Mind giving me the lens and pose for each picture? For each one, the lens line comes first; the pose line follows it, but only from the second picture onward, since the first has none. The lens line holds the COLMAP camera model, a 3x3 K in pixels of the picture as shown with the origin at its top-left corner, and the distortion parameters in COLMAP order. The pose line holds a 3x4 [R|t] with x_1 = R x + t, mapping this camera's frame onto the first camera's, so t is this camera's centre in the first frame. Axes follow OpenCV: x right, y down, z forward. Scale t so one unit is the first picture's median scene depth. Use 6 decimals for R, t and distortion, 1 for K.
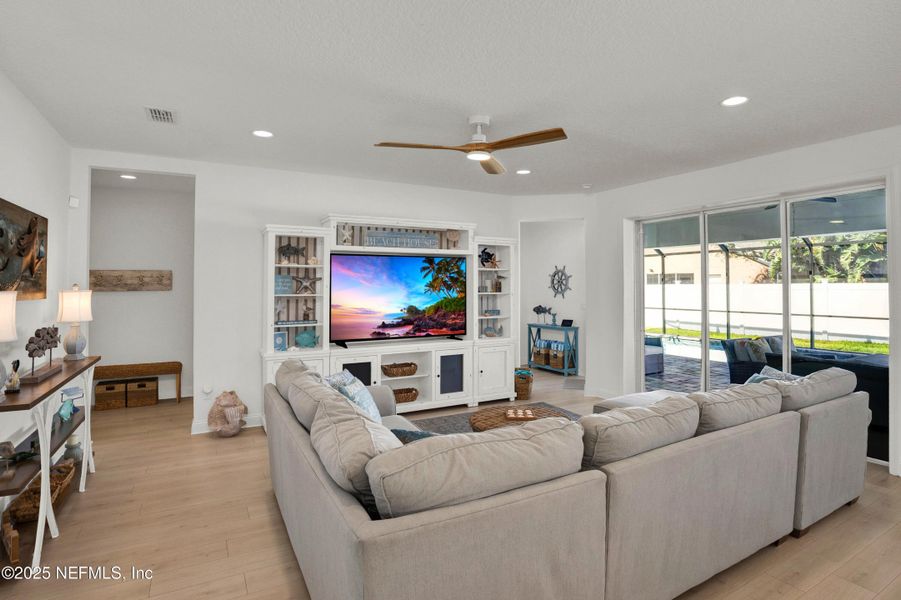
lens RADIAL K [[461.0, 0, 446.3], [0, 461.0, 279.5], [0, 0, 1]] dist [0.004813, 0.001810]
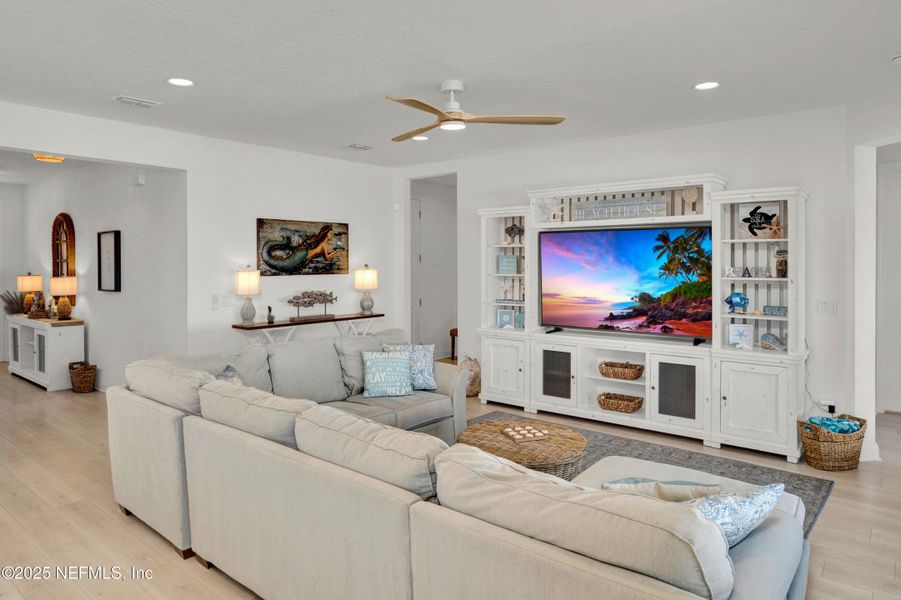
lens RADIAL K [[546.9, 0, 451.9], [0, 546.9, 265.8], [0, 0, 1]] dist [-0.054230, 0.001041]
pose [[0.392786, 0.002955, -0.919625, 0.640430], [0.009111, 0.999933, 0.007104, 0.003631], [0.919585, -0.011169, 0.392733, 0.355220]]
